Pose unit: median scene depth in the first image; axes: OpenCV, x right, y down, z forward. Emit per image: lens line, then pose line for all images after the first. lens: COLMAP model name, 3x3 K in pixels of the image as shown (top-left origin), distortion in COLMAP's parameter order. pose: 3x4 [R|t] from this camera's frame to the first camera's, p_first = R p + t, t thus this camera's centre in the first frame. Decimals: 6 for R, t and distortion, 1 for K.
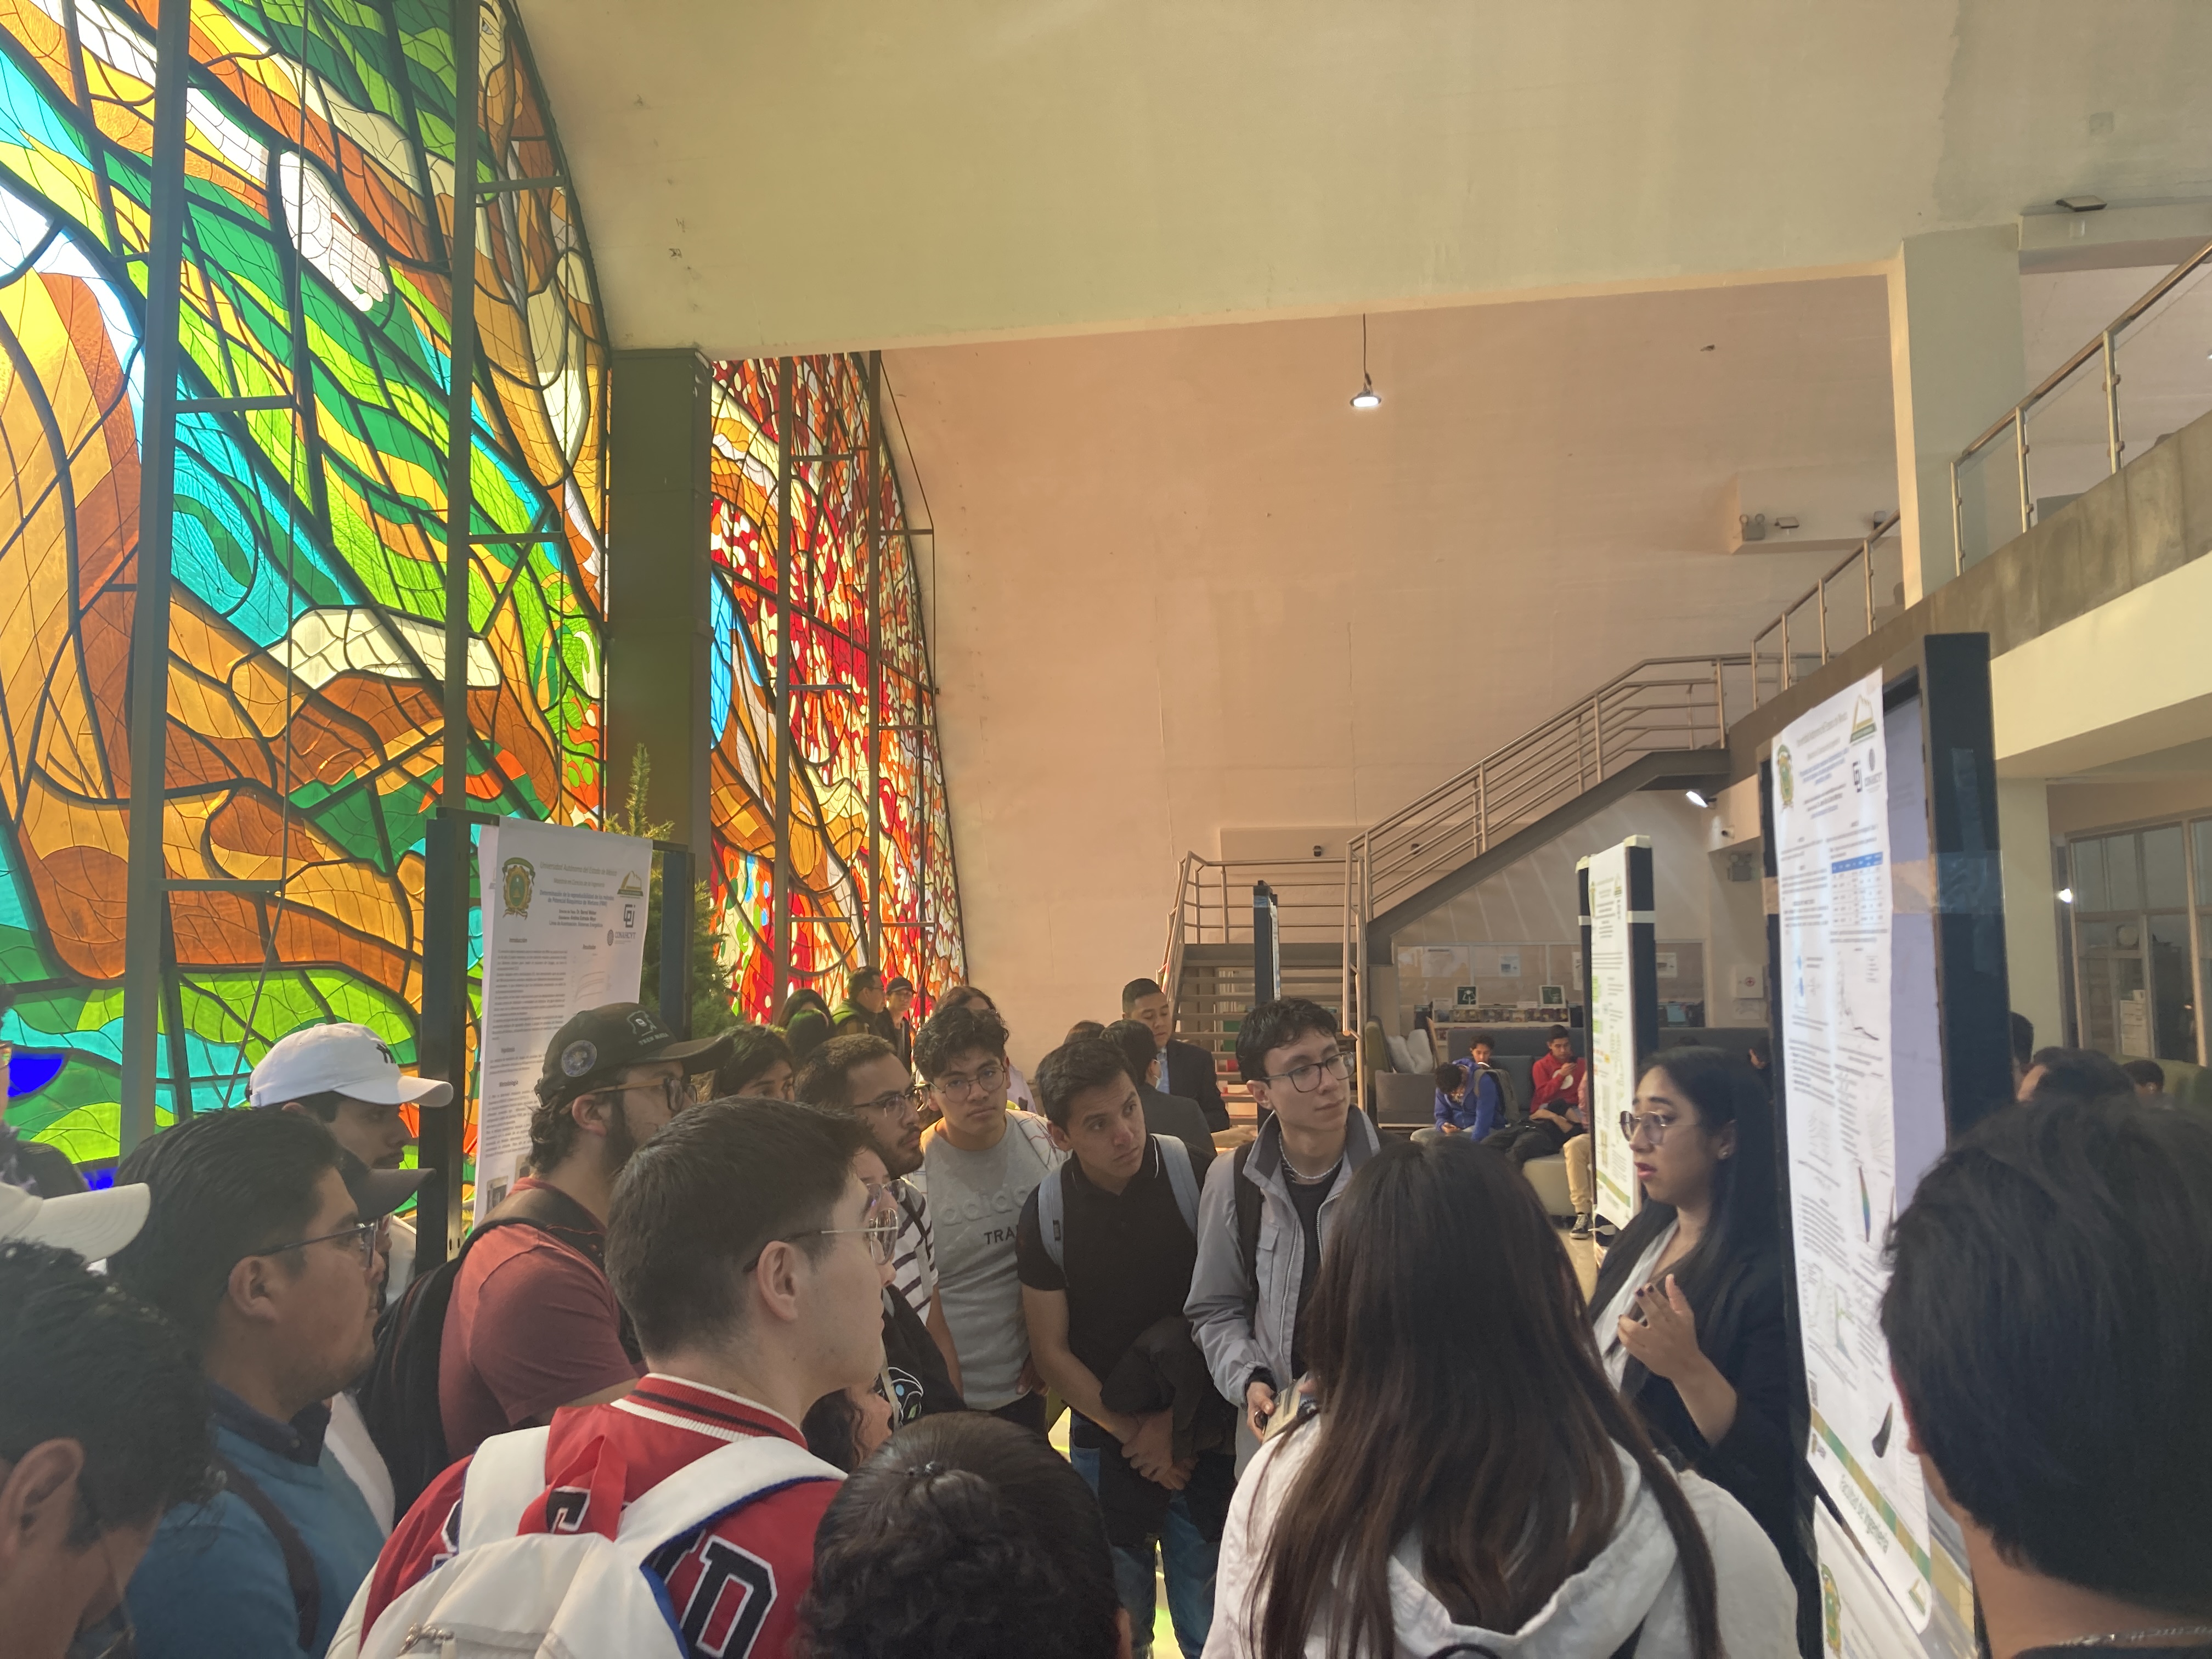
lens RADIAL K [[1790.1, 0, 1106.0], [0, 1790.1, 829.5], [0, 0, 1]] dist [-0.000038, -0.003622]
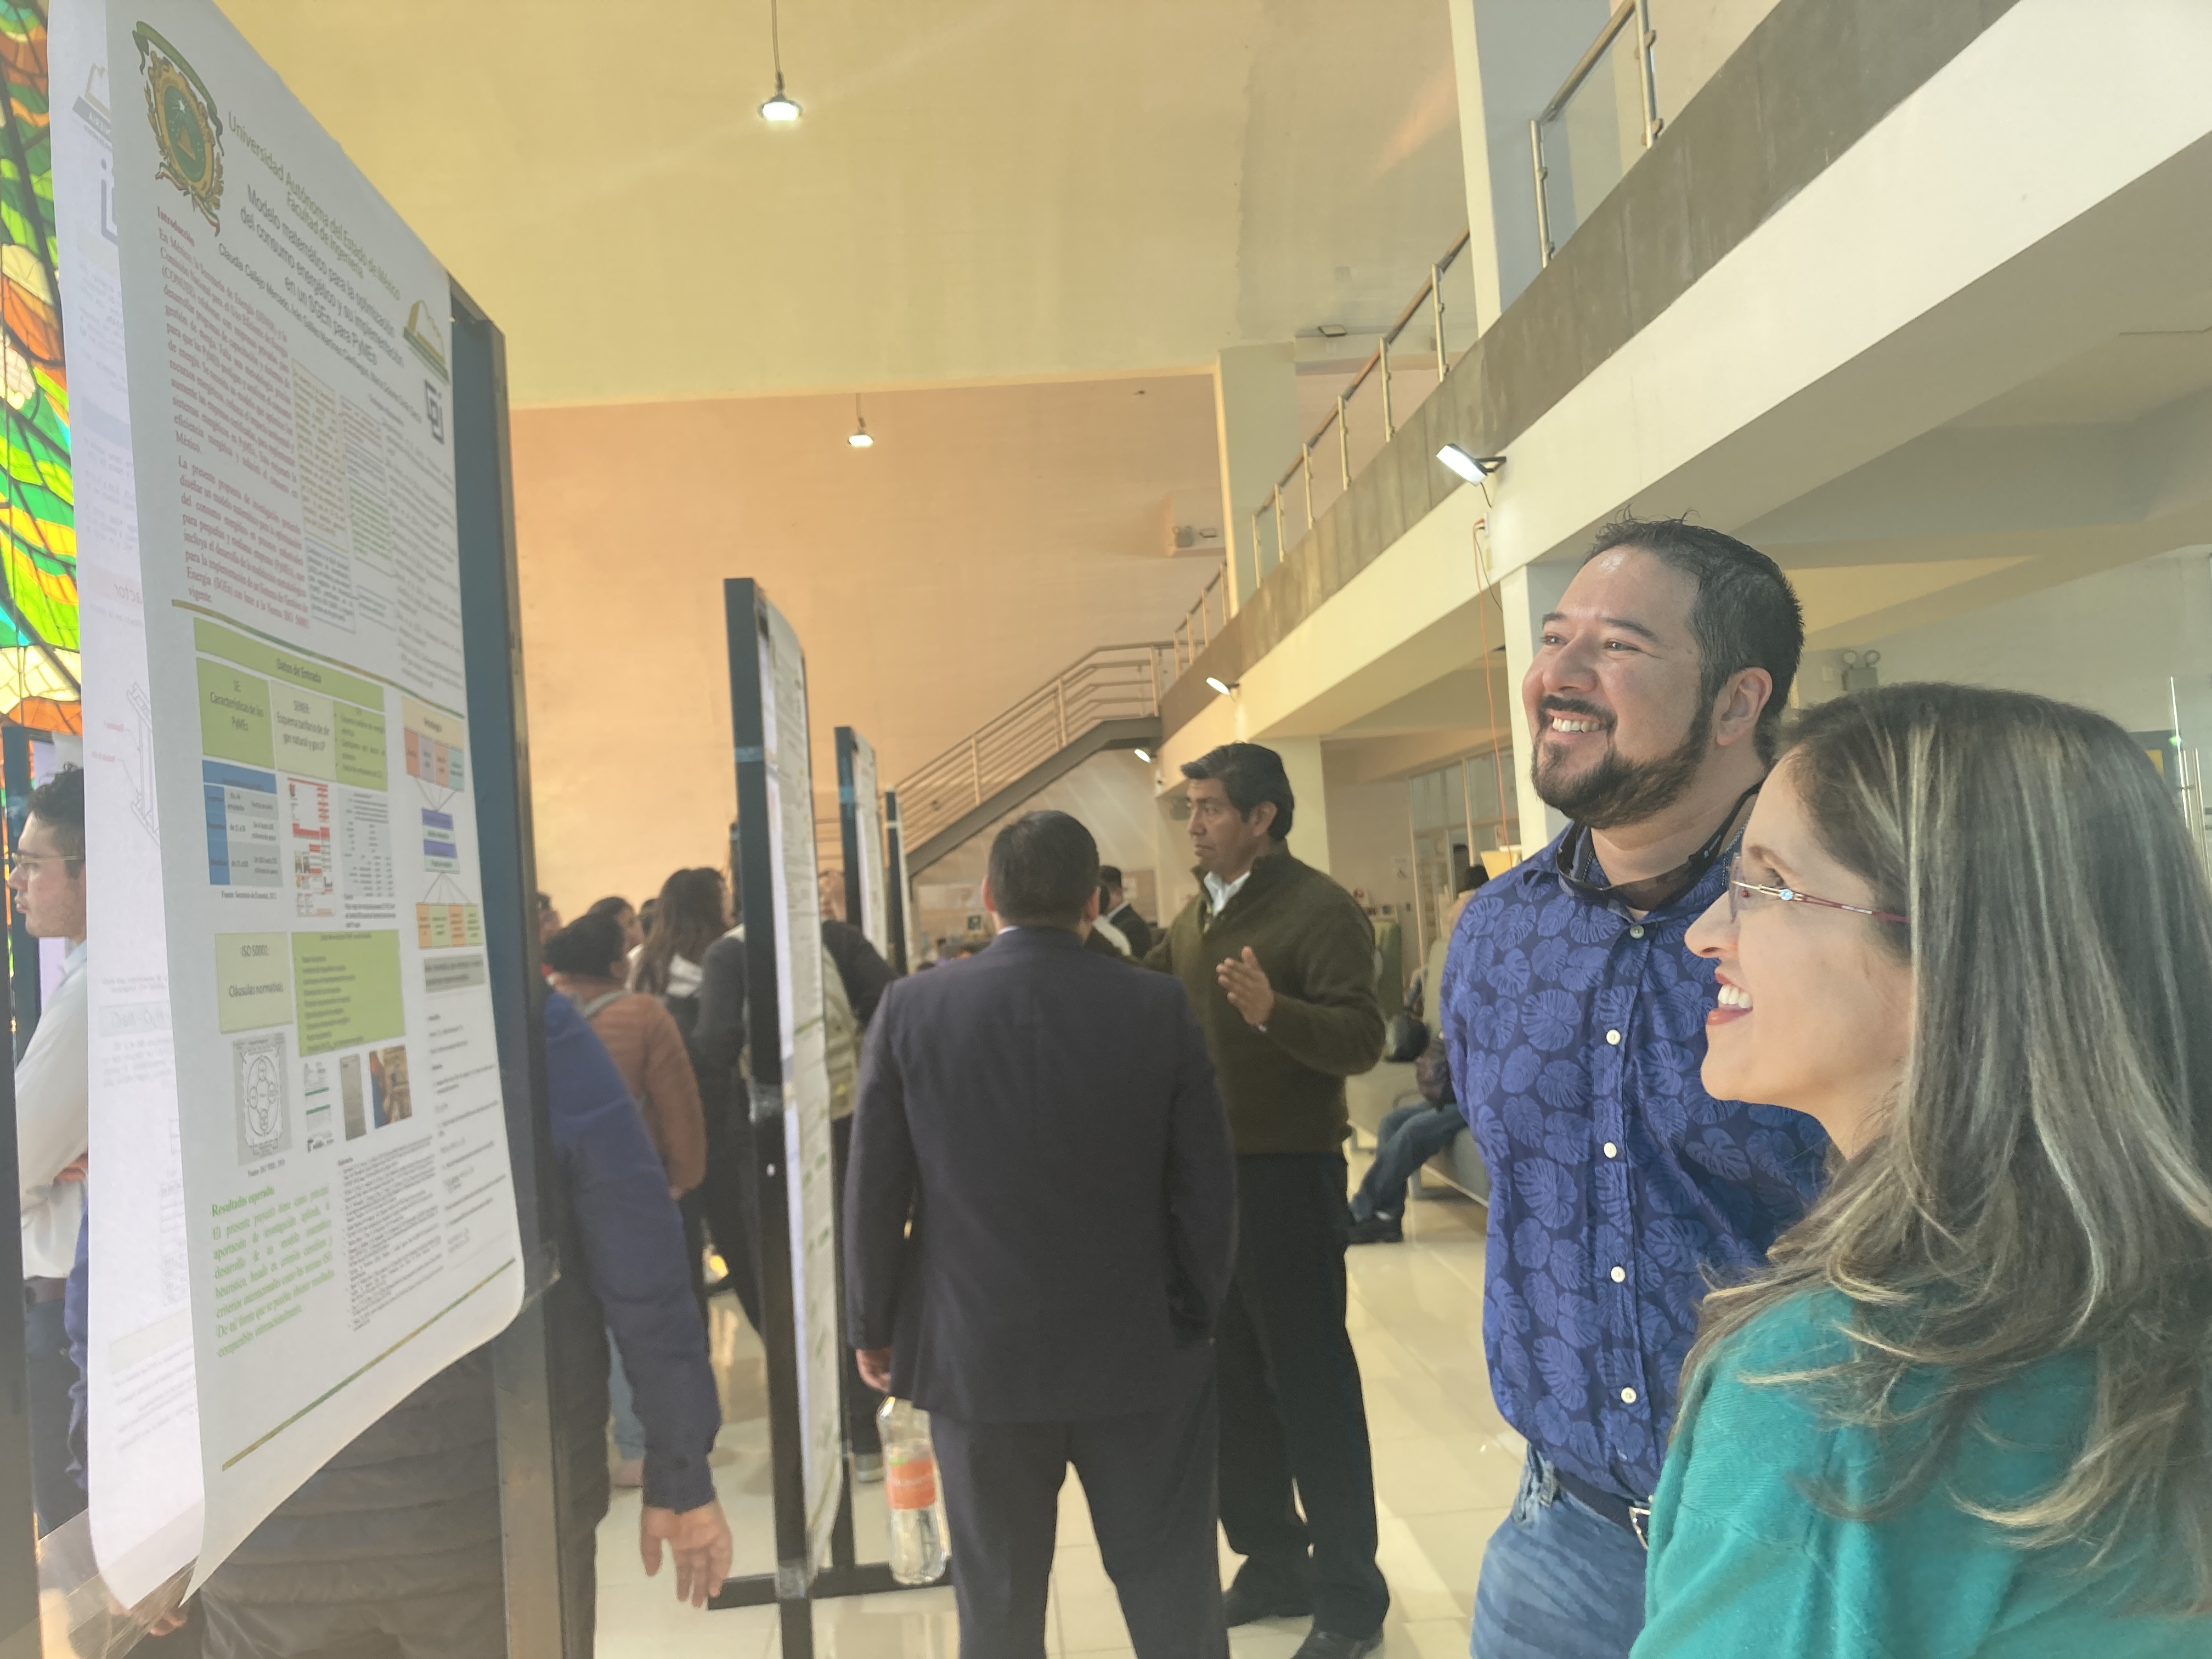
lens RADIAL K [[1769.8, 0, 1110.1], [0, 1769.8, 873.9], [0, 0, 1]] dist [0.052977, -0.123130]
pose [[0.971345, -0.051242, 0.232083, 0.020897], [0.040877, 0.997949, 0.049256, 0.005591], [-0.234131, -0.038358, 0.971448, -0.342554]]
